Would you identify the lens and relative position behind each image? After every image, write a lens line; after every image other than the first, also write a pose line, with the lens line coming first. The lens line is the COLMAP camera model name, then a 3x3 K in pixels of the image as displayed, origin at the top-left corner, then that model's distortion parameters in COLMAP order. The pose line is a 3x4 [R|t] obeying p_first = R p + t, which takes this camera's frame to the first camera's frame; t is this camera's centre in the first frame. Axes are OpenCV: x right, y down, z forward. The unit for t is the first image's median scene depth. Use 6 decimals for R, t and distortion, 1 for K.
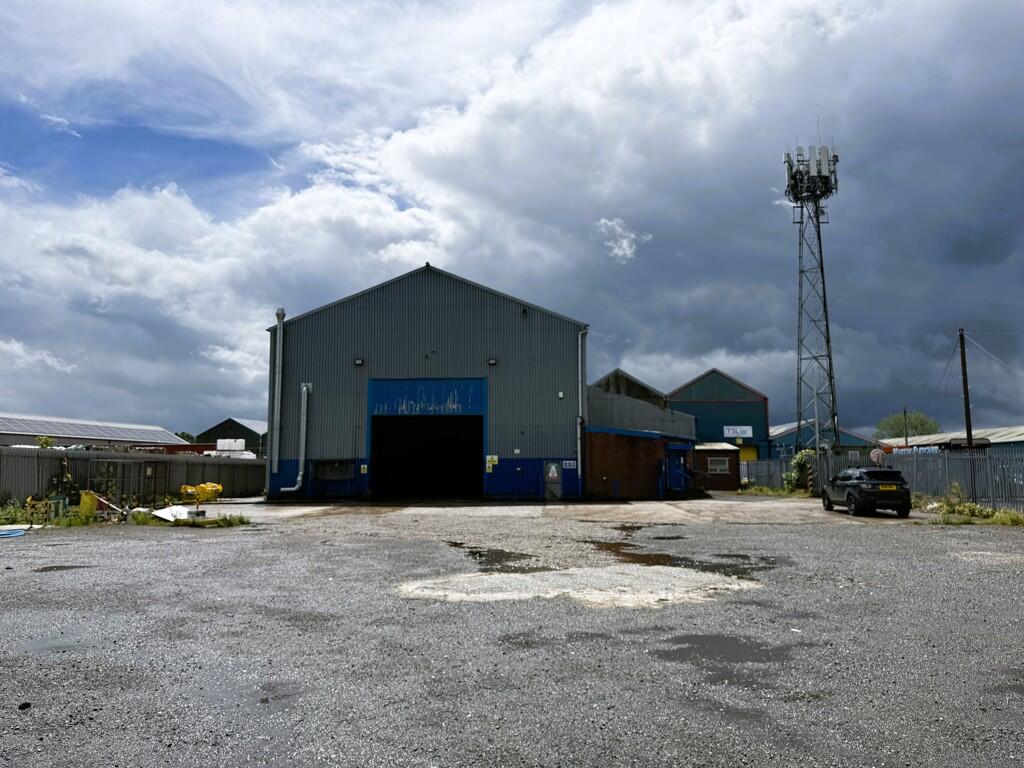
lens RADIAL K [[712.4, 0, 512.0], [0, 712.4, 384.0], [0, 0, 1]] dist [0.064588, -0.002809]
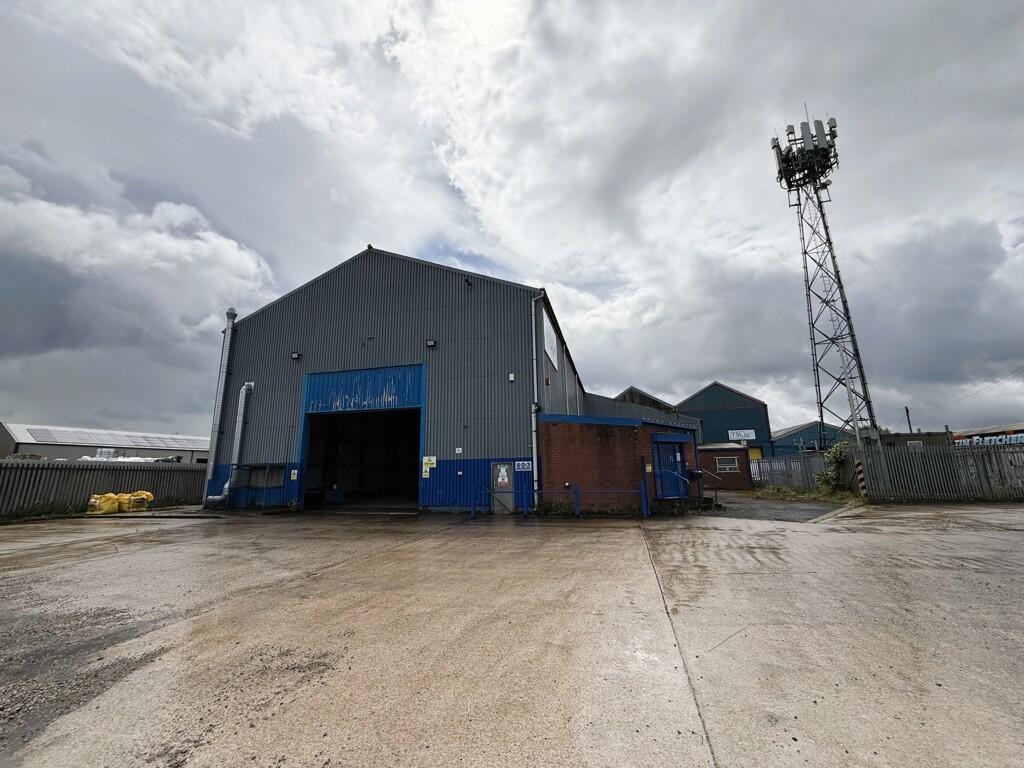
lens RADIAL K [[404.4, 0, 509.2], [0, 404.4, 385.2], [0, 0, 1]] dist [0.000183, -0.000464]
pose [[0.980242, -0.054367, -0.190186, 0.149671], [0.037181, 0.994991, -0.092797, 0.065188], [0.194278, 0.083892, 0.977353, 0.556950]]
